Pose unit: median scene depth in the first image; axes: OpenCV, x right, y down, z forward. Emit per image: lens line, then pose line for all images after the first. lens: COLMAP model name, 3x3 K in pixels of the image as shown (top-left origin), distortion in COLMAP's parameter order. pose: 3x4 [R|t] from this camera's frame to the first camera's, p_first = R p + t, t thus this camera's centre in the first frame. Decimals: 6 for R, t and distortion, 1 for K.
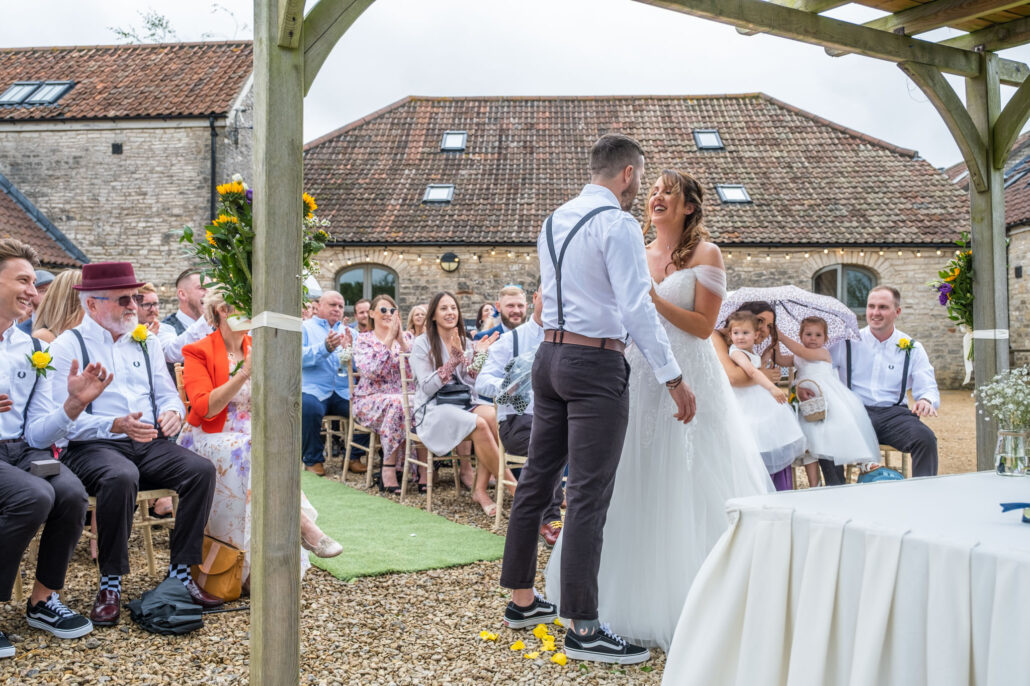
lens RADIAL K [[943.7, 0, 520.4], [0, 943.7, 334.5], [0, 0, 1]] dist [0.009463, 0.000000]
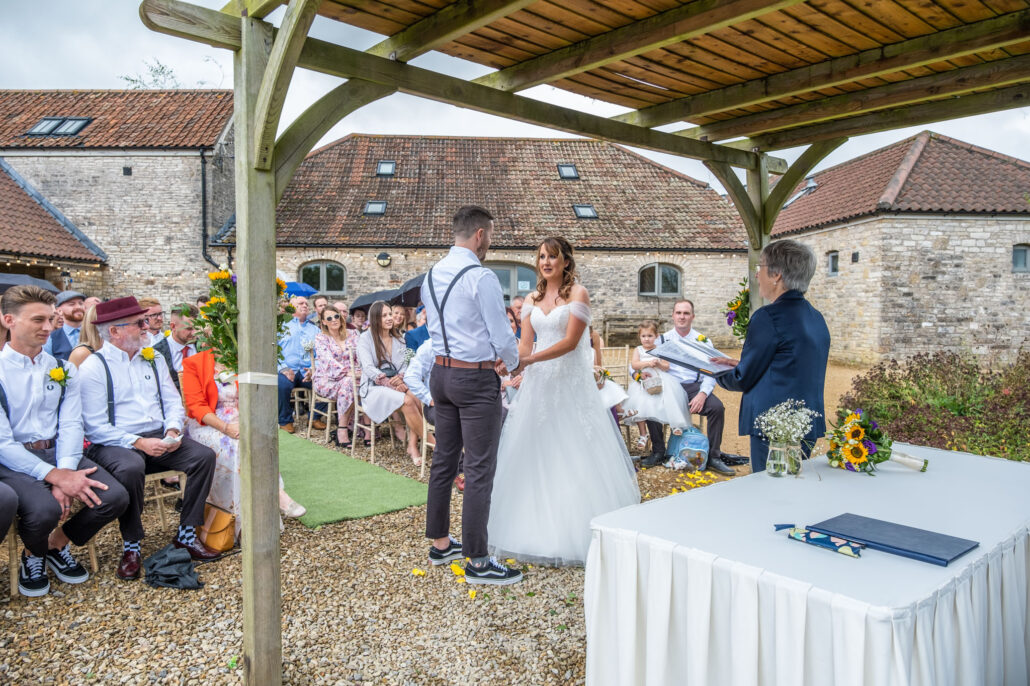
lens RADIAL K [[667.8, 0, 516.2], [0, 667.8, 340.2], [0, 0, 1]] dist [-0.009859, 0.000489]
pose [[0.992756, -0.007221, 0.119930, -0.000720], [0.000870, 0.998598, 0.052927, -0.009699], [-0.120144, -0.052440, 0.991371, 0.002311]]
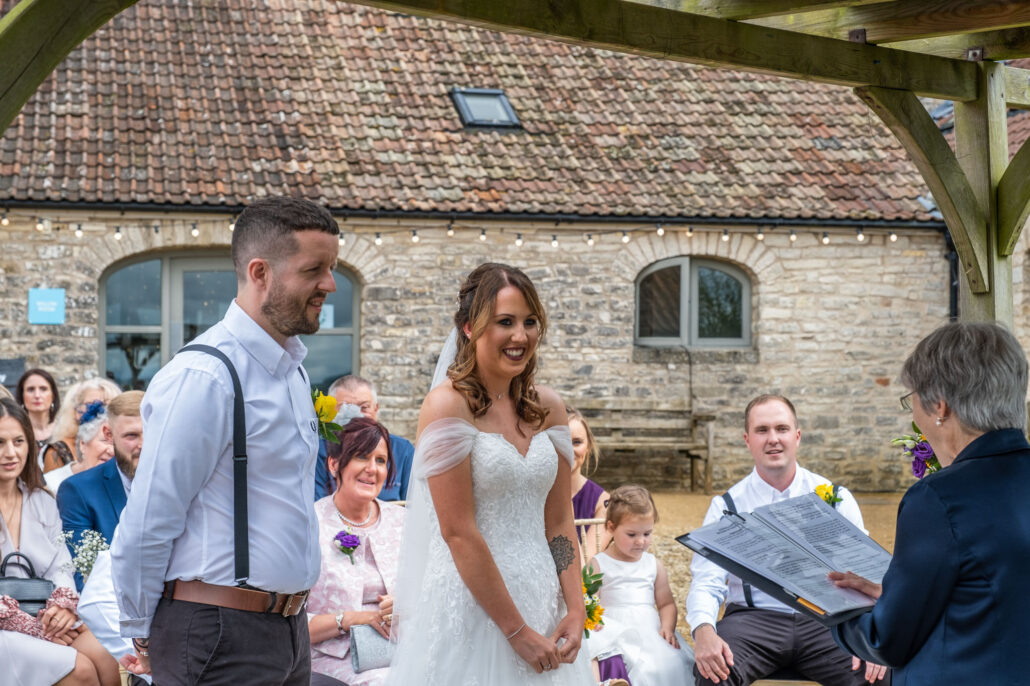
lens RADIAL K [[1929.2, 0, 492.3], [0, 1929.2, 368.0], [0, 0, 1]] dist [0.072755, 0.000000]
pose [[0.972714, 0.003133, 0.231987, -0.015273], [-0.004251, 0.999982, 0.004319, -0.016001], [-0.231969, -0.005187, 0.972709, -0.019902]]
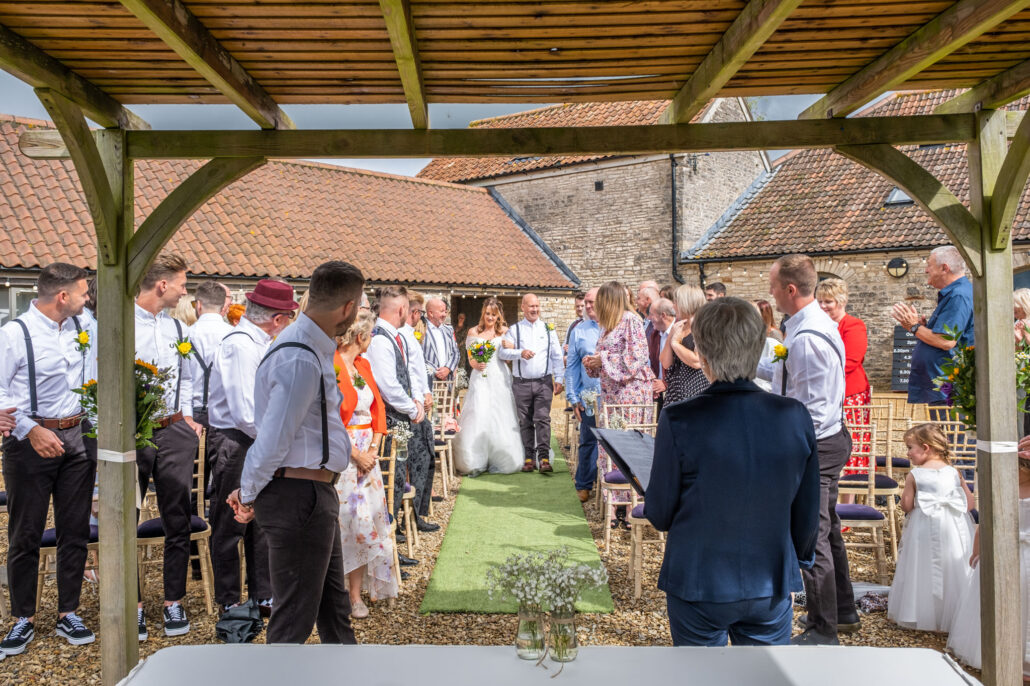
lens RADIAL K [[882.8, 0, 540.2], [0, 882.8, 350.7], [0, 0, 1]] dist [0.012654, -0.009213]
pose [[0.853854, -0.004323, -0.520494, 0.083006], [0.017922, 0.999617, 0.021098, -0.015600], [0.520204, -0.027342, 0.853604, 0.015754]]
